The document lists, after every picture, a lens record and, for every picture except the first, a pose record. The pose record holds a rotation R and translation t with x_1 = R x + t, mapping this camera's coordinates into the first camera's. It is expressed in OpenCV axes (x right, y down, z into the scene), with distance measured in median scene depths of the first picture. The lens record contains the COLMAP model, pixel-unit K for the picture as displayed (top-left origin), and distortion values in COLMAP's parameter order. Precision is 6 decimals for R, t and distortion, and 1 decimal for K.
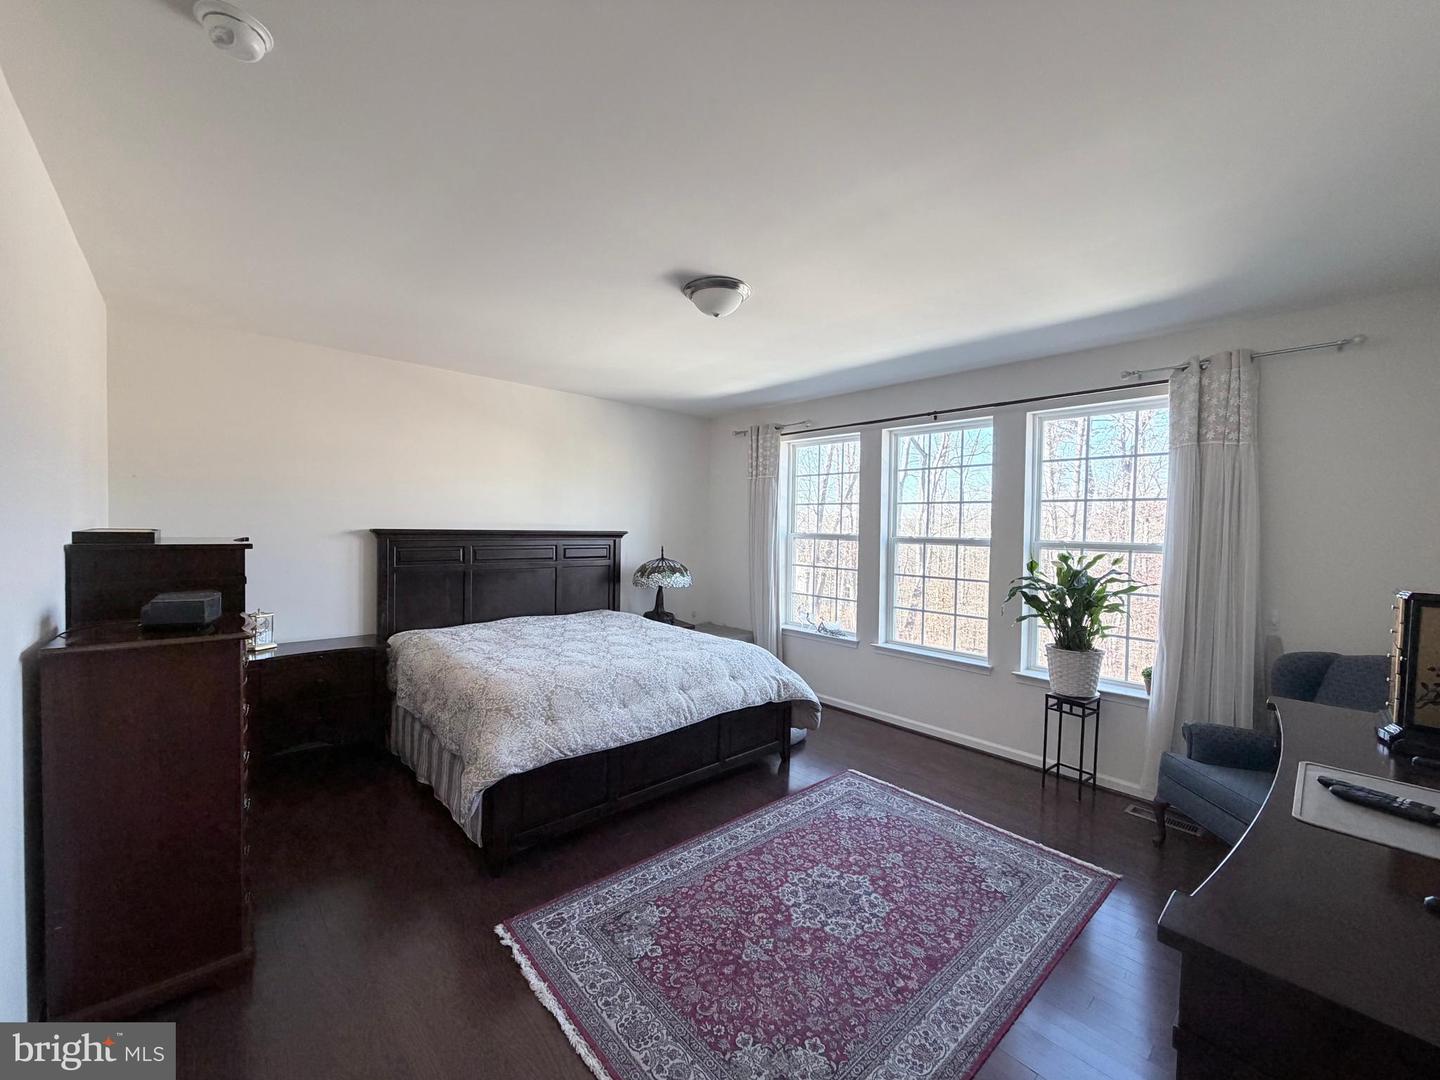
lens RADIAL K [[568.3, 0, 717.4], [0, 568.3, 538.4], [0, 0, 1]] dist [0.000109, -0.000226]
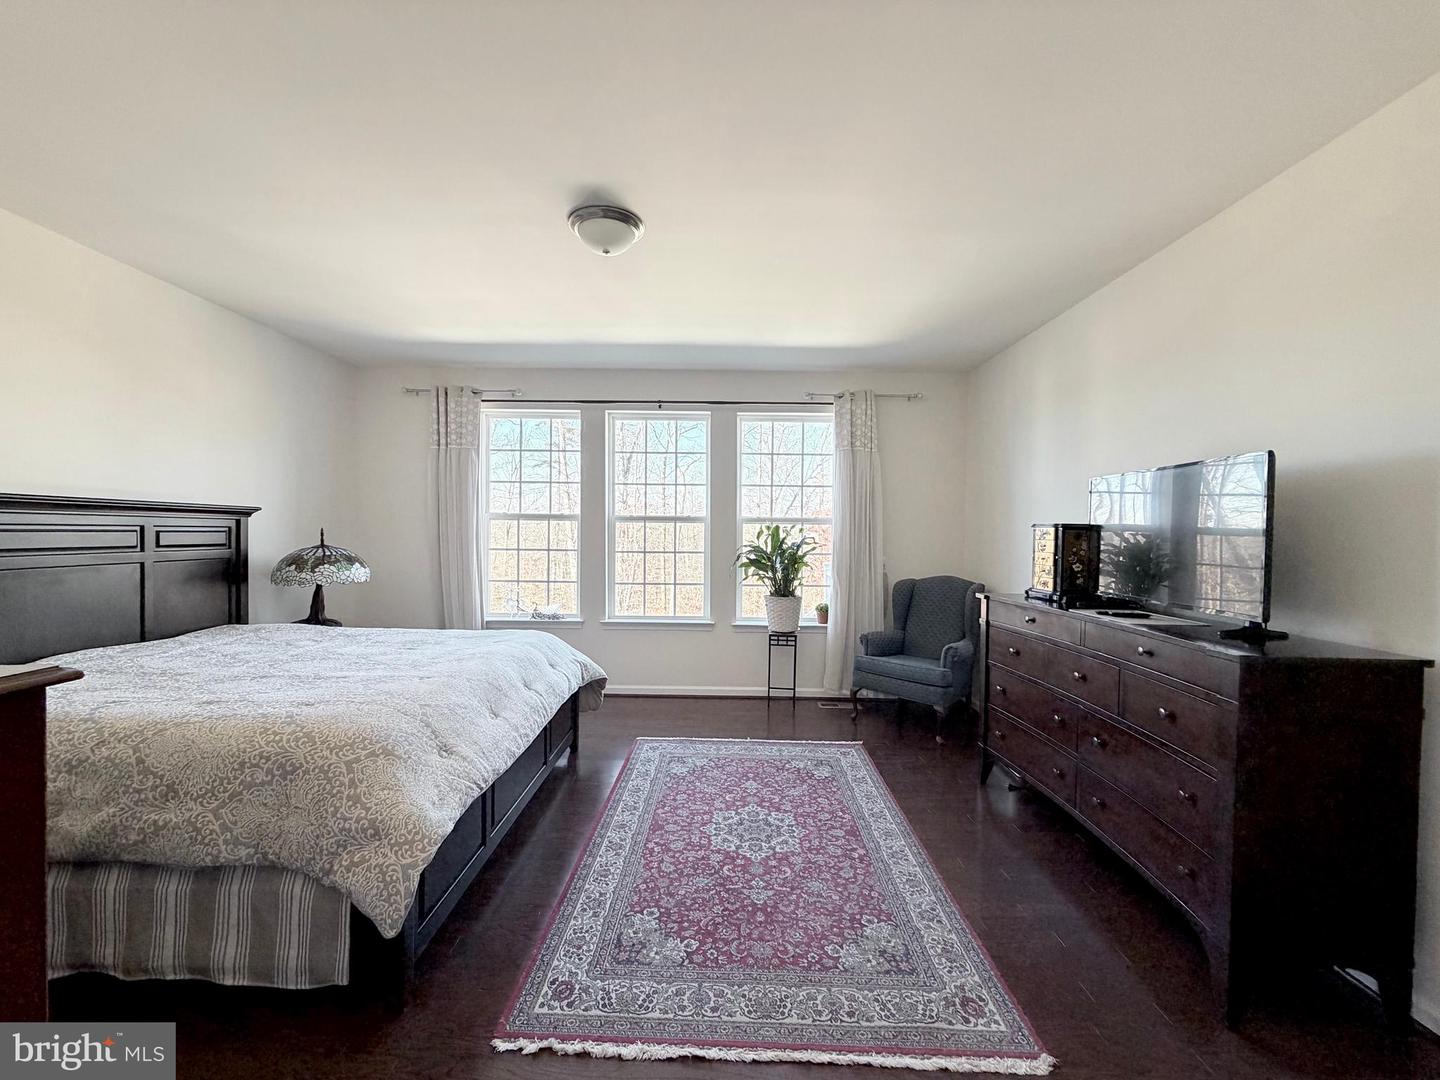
lens RADIAL K [[568.3, 0, 717.4], [0, 568.3, 538.4], [0, 0, 1]] dist [0.000109, -0.000226]
pose [[0.685478, -0.019072, 0.727843, -0.440058], [0.017135, 0.999803, 0.010060, 0.043502], [-0.727891, 0.005575, 0.685670, 0.209509]]
